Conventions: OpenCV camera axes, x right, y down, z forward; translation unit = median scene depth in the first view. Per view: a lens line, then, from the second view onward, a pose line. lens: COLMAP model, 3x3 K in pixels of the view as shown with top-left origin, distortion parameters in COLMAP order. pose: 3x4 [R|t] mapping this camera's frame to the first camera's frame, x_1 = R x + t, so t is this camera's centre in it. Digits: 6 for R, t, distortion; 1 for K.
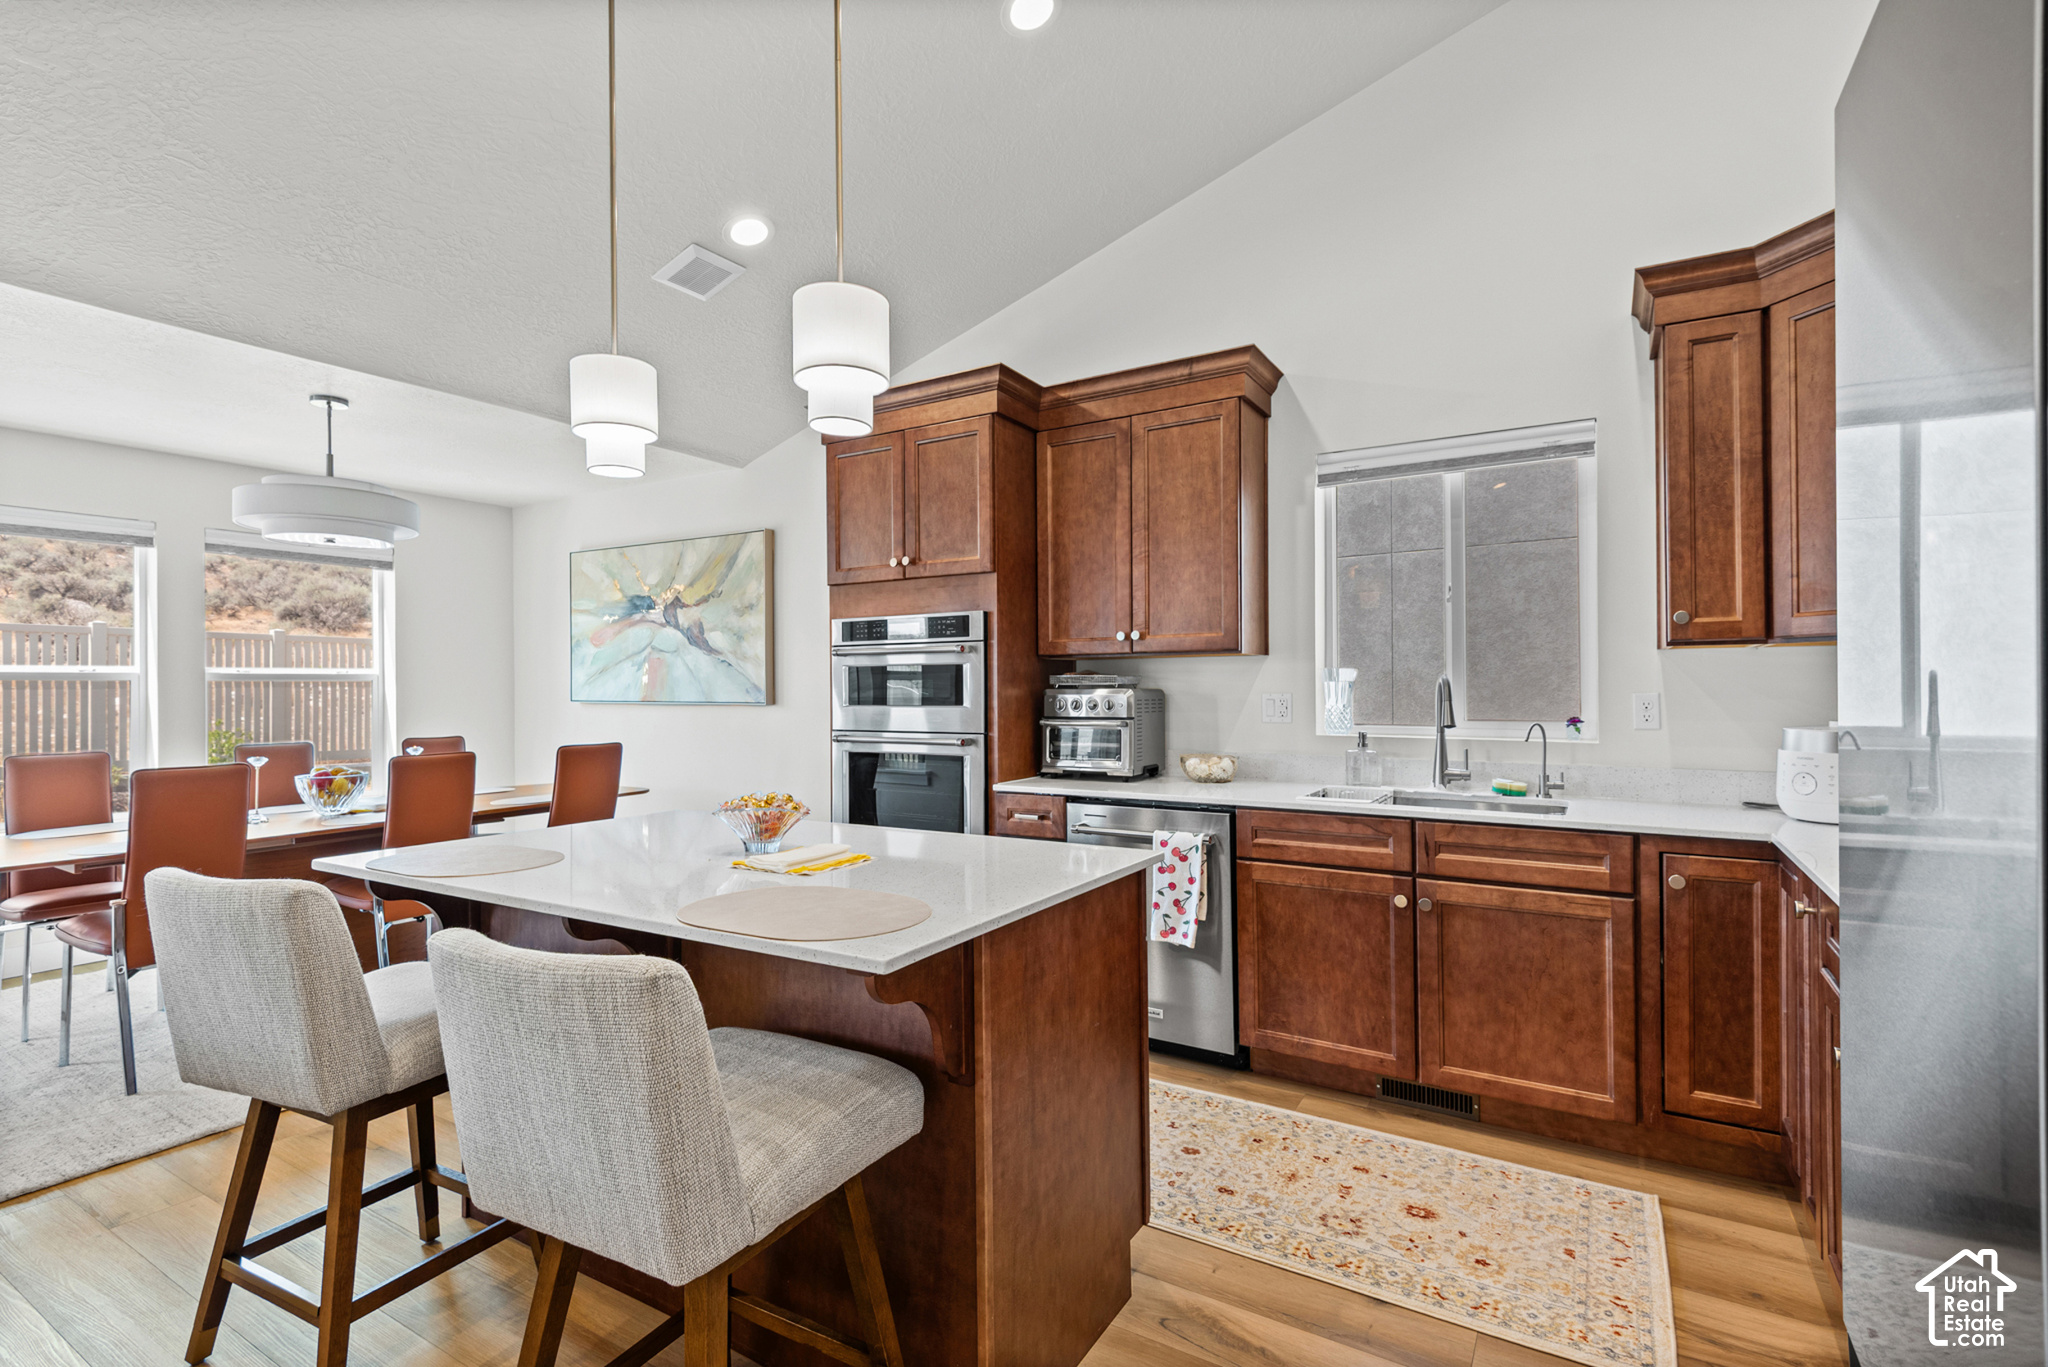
lens RADIAL K [[937.0, 0, 1029.0], [0, 937.0, 683.5], [0, 0, 1]] dist [0.013030, -0.000868]
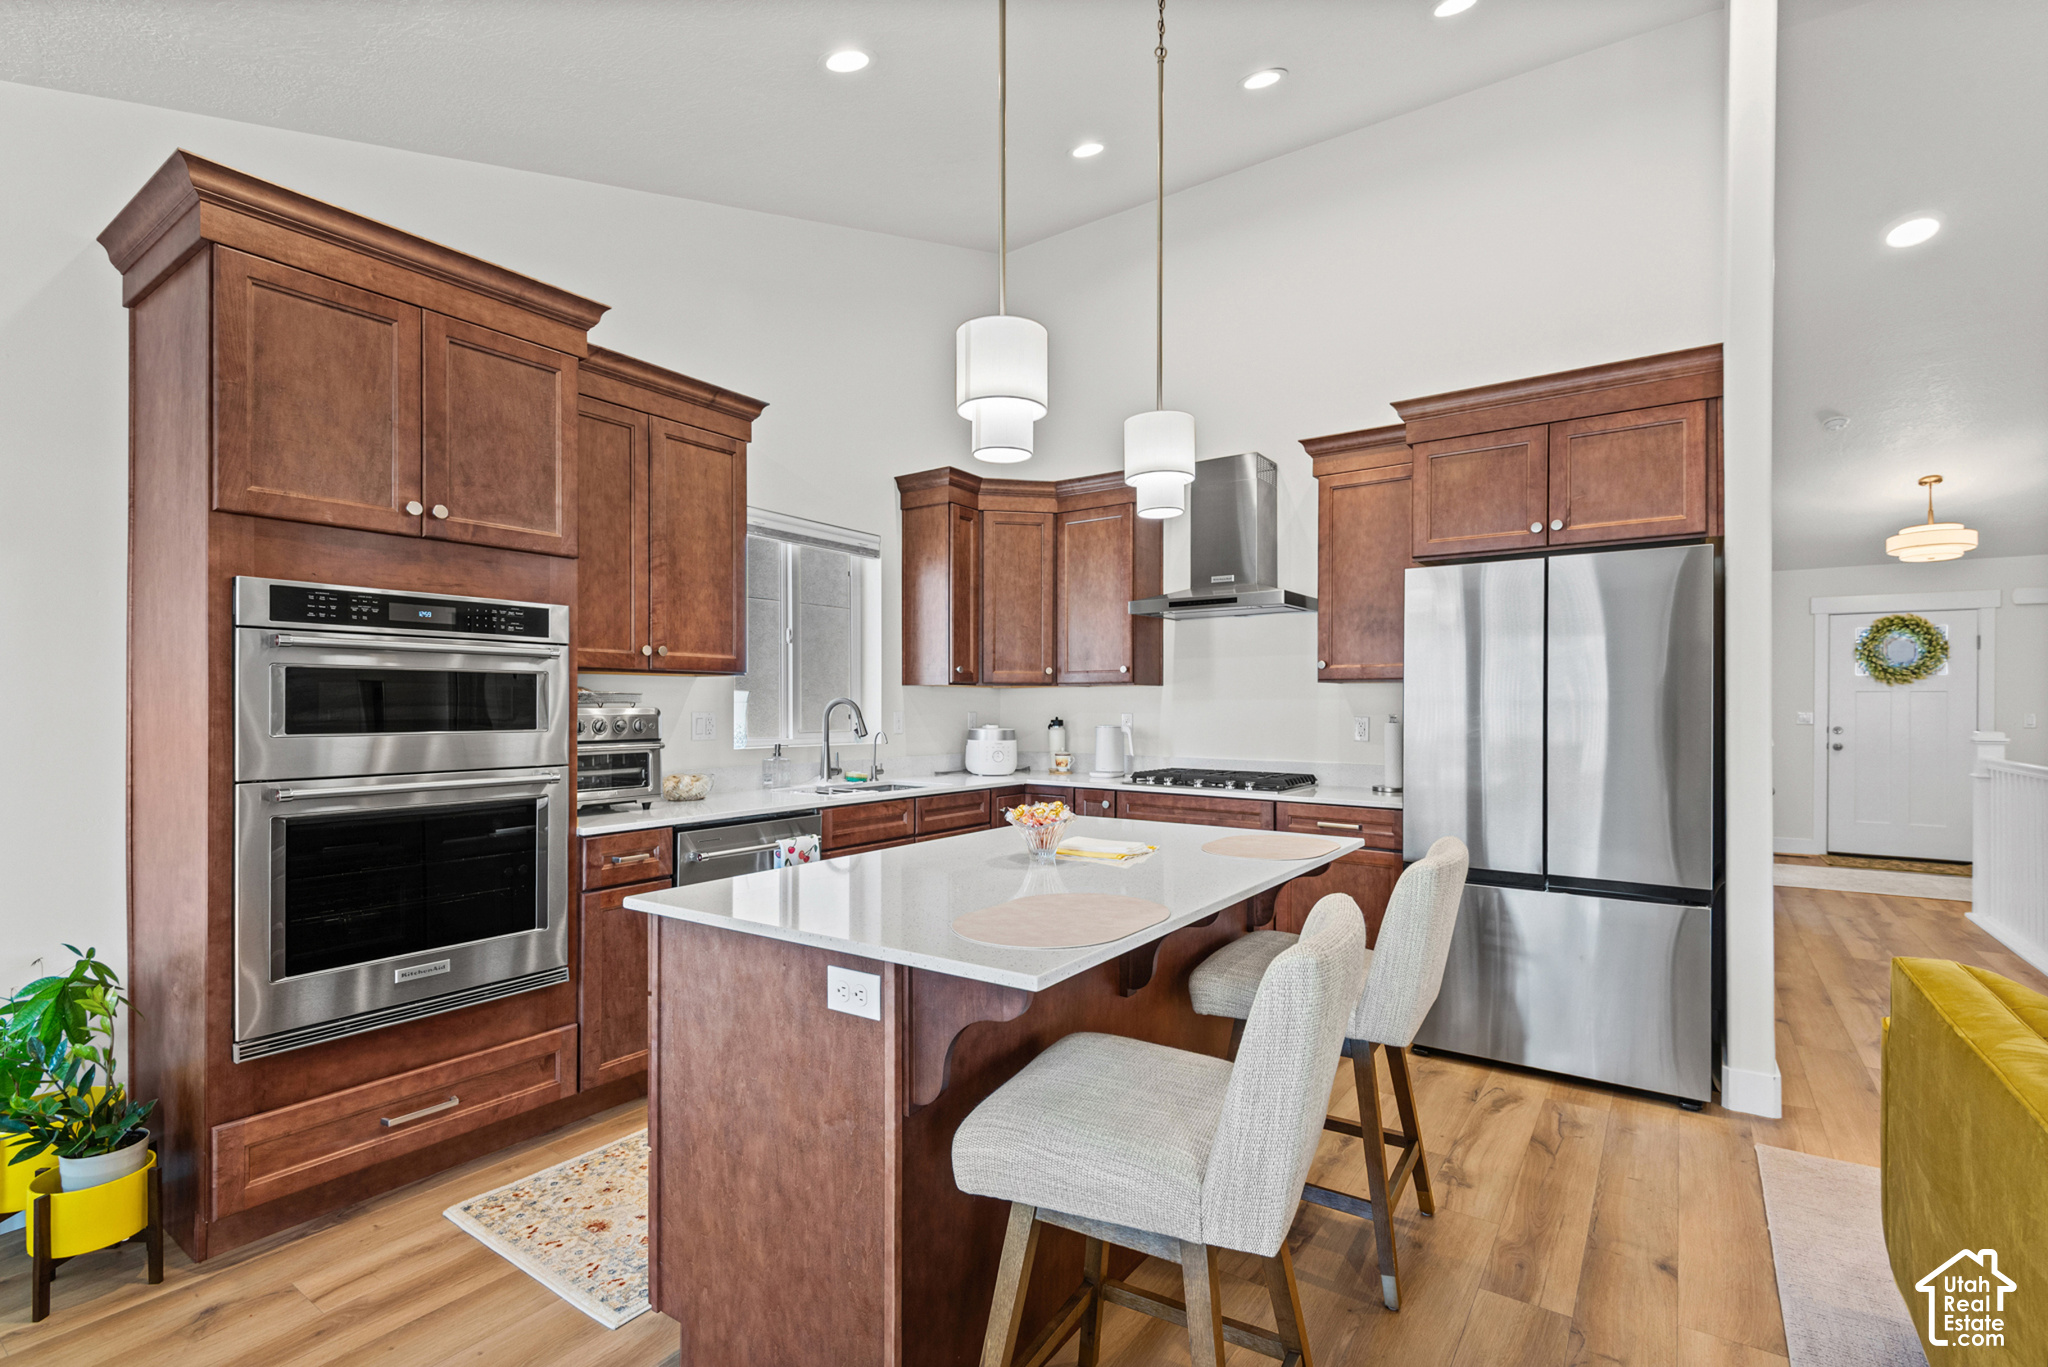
lens RADIAL K [[937.0, 0, 1031.8], [0, 937.0, 701.2], [0, 0, 1]] dist [0.013030, -0.000868]
pose [[0.054472, 0.010608, 0.998459, -0.812838], [-0.007331, 0.999921, -0.010224, 0.006208], [-0.998488, -0.006763, 0.054545, 0.579450]]
